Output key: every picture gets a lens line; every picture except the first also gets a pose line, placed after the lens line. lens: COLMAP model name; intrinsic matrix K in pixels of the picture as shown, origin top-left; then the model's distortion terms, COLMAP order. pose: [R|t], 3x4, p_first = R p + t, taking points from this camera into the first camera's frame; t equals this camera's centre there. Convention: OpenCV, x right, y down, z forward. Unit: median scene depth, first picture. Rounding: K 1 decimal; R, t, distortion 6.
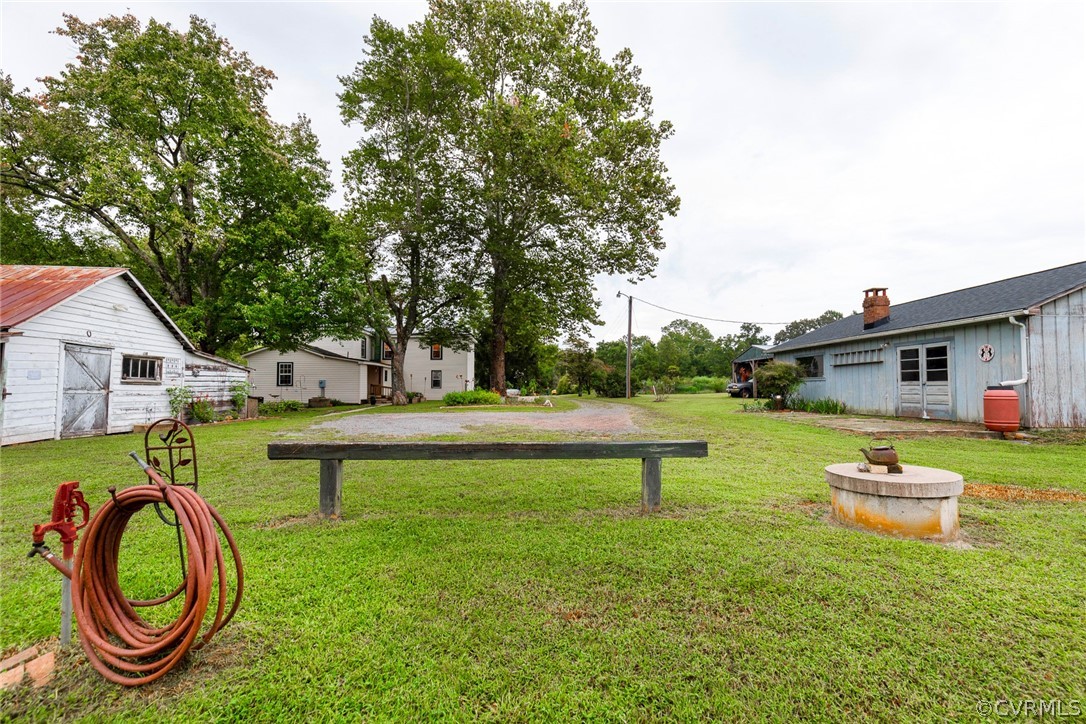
lens RADIAL K [[518.1, 0, 541.8], [0, 518.1, 379.2], [0, 0, 1]] dist [-0.000322, -0.000197]
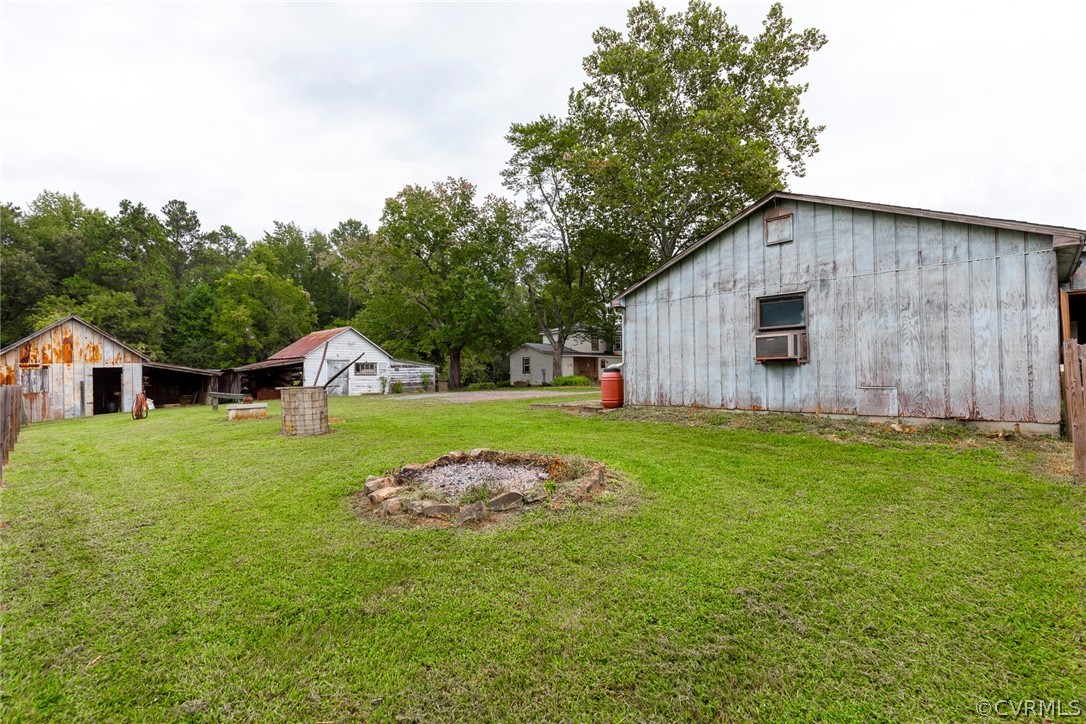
lens RADIAL K [[518.1, 0, 541.8], [0, 518.1, 379.2], [0, 0, 1]] dist [-0.000322, -0.000197]
pose [[0.660013, -0.005928, -0.751231, 1.262260], [0.029590, 0.999398, 0.018110, 0.008349], [0.750671, -0.034181, 0.659791, 0.084085]]
